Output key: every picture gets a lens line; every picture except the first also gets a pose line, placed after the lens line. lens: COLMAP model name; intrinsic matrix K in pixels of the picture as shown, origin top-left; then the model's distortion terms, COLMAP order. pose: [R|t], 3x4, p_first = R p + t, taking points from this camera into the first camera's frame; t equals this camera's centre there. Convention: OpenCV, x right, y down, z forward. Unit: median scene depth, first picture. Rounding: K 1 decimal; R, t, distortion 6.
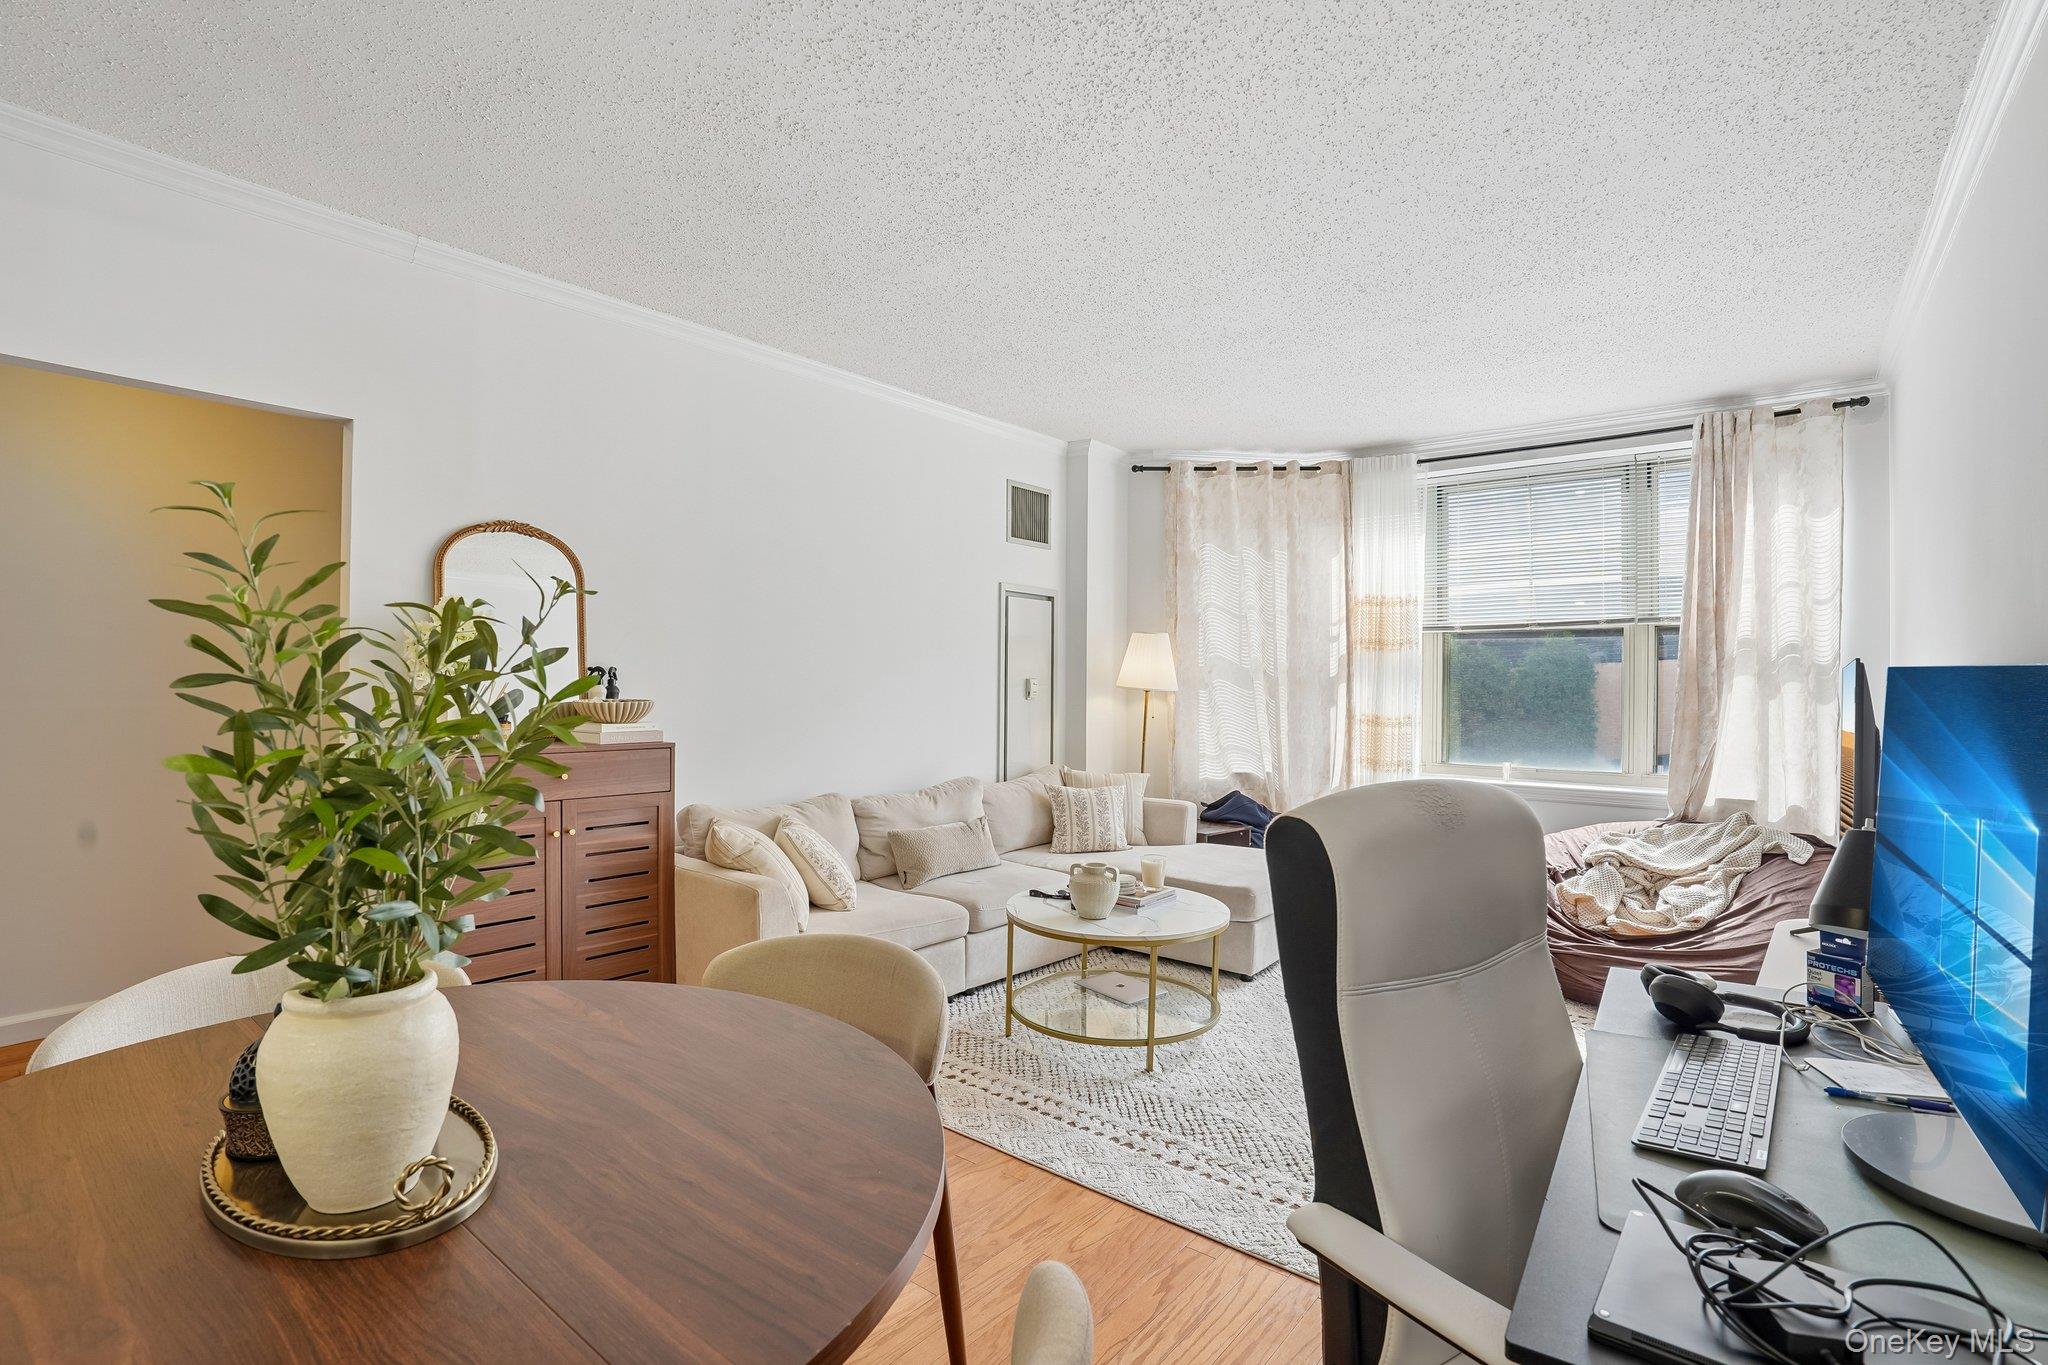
lens RADIAL K [[956.6, 0, 1024.0], [0, 956.6, 682.5], [0, 0, 1]] dist [-0.087432, 0.038293]
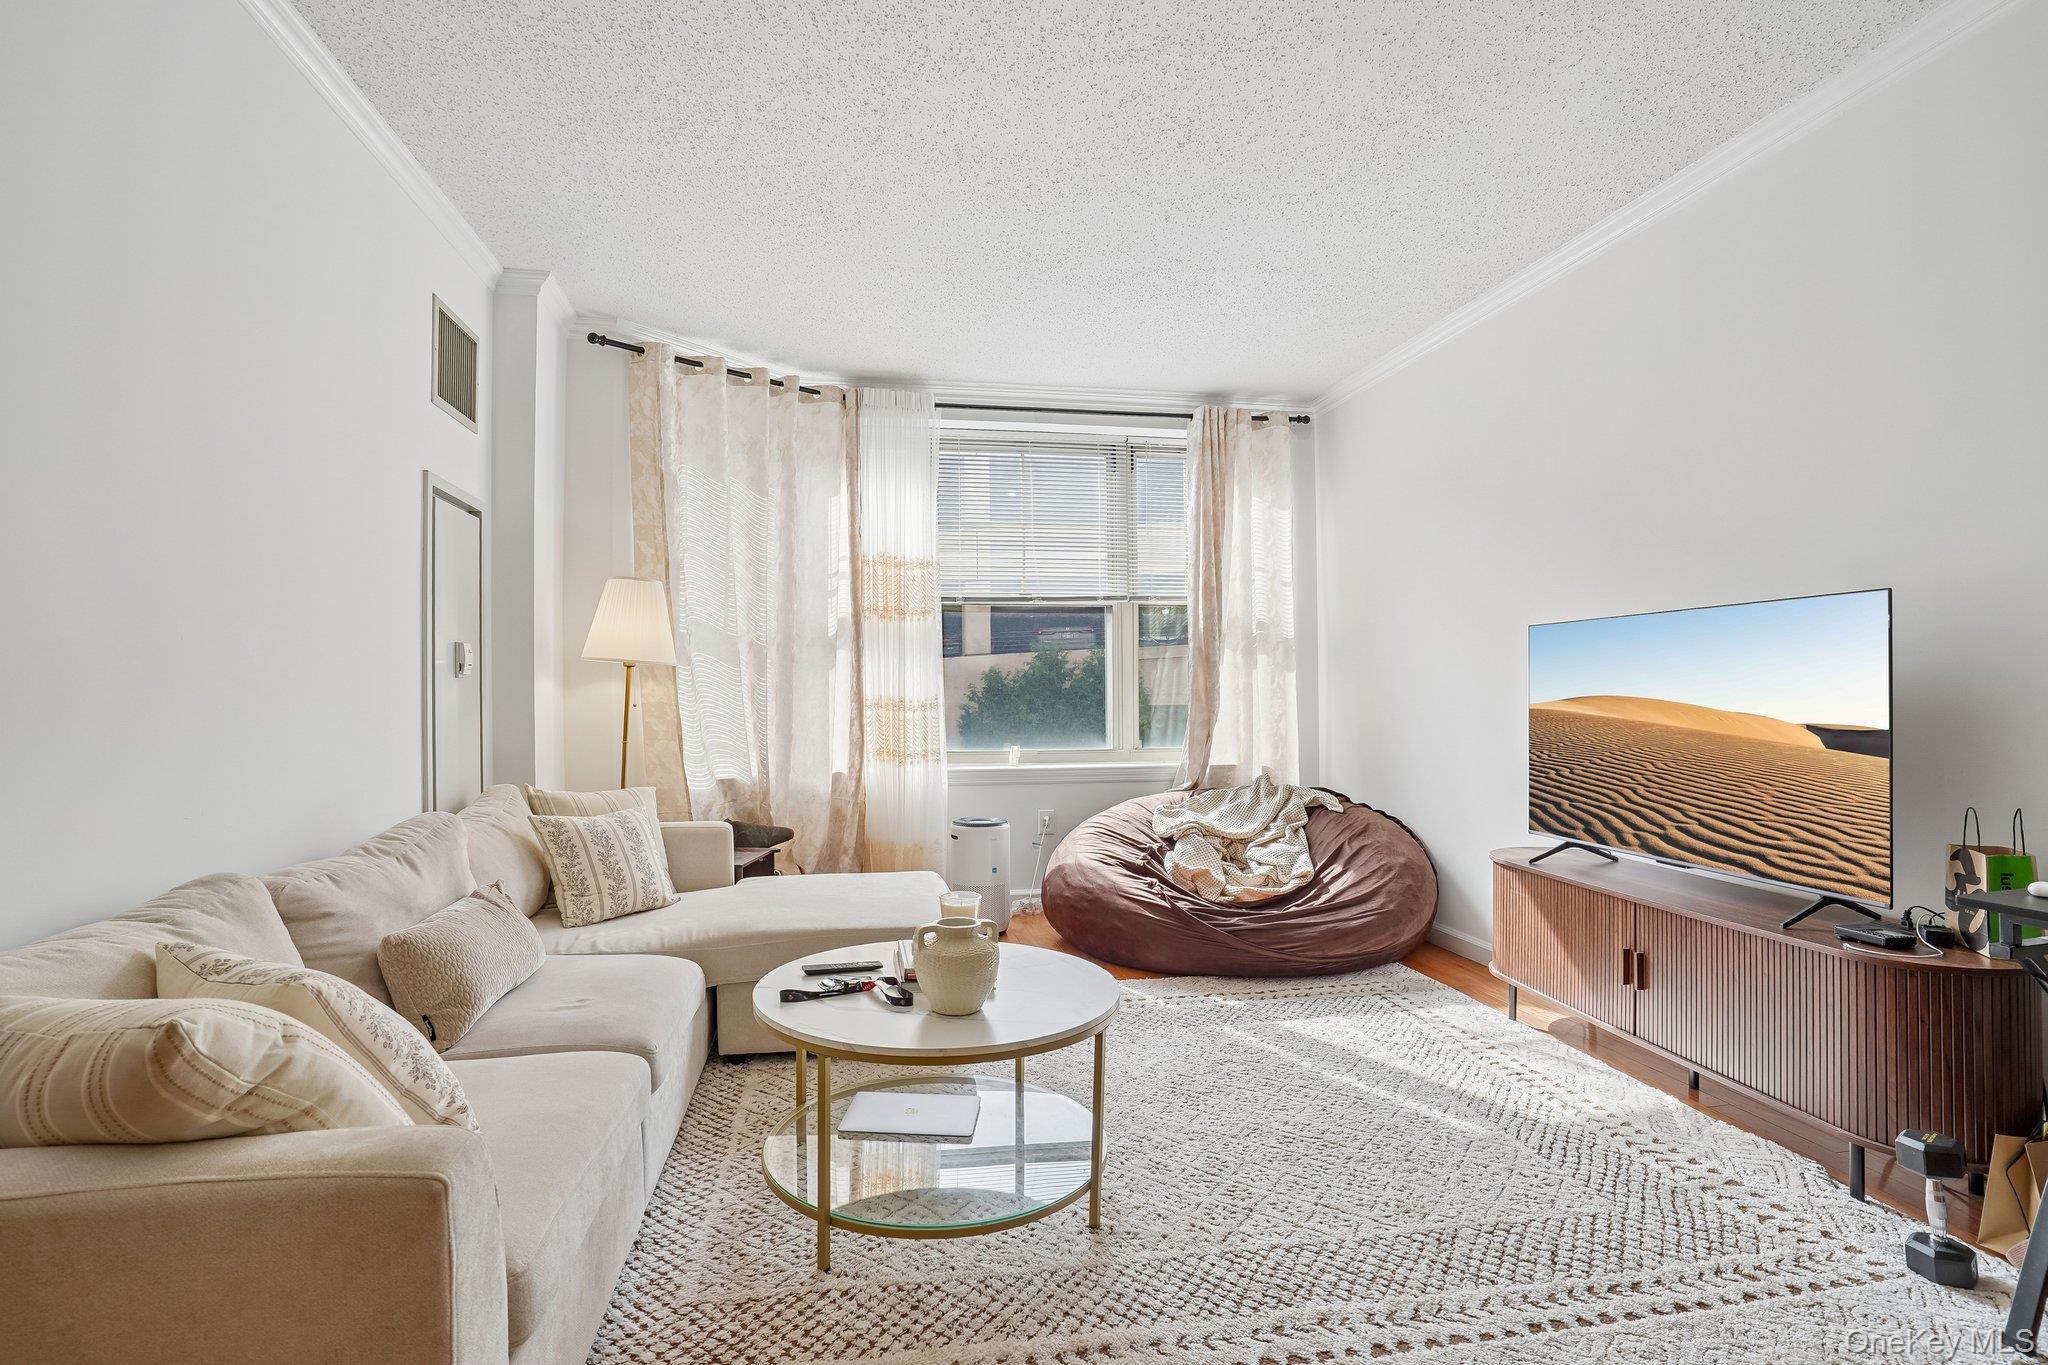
lens RADIAL K [[993.2, 0, 1016.9], [0, 993.2, 693.7], [0, 0, 1]] dist [-0.078056, 0.033292]
pose [[0.654409, -0.010721, 0.756065, -0.240565], [0.011319, 0.999926, 0.004381, 0.031281], [-0.756056, 0.005691, 0.654482, 0.374975]]
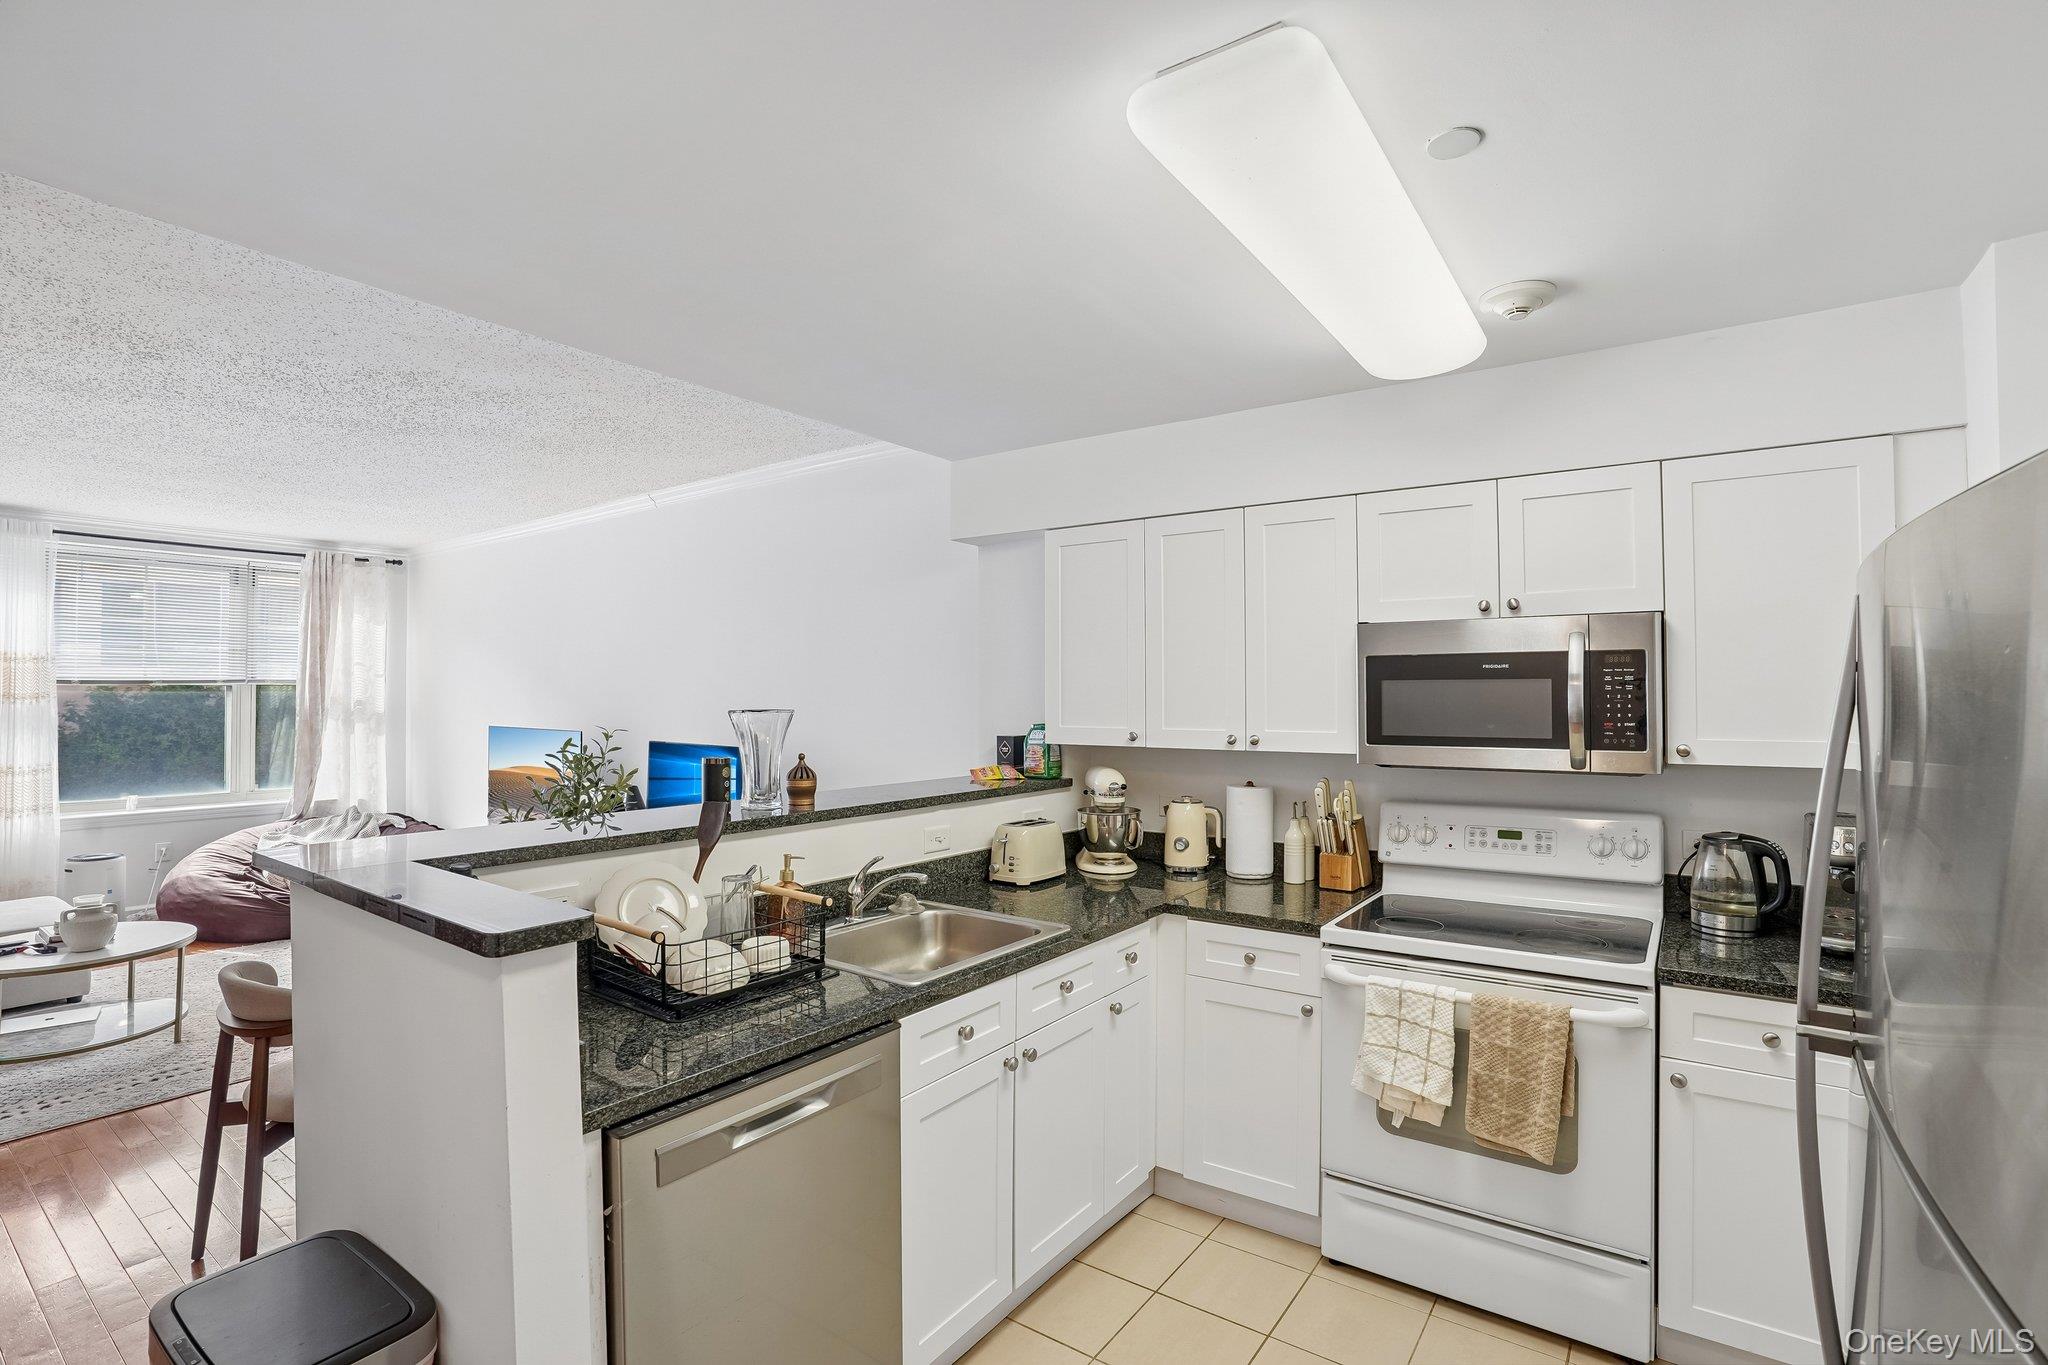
lens RADIAL K [[949.5, 0, 1027.4], [0, 949.5, 681.1], [0, 0, 1]] dist [-0.082659, 0.031539]
pose [[-0.061799, 0.007615, 0.998060, -0.753781], [-0.003264, 0.999964, -0.007832, -0.059102], [-0.998083, -0.003742, -0.061772, -0.078406]]
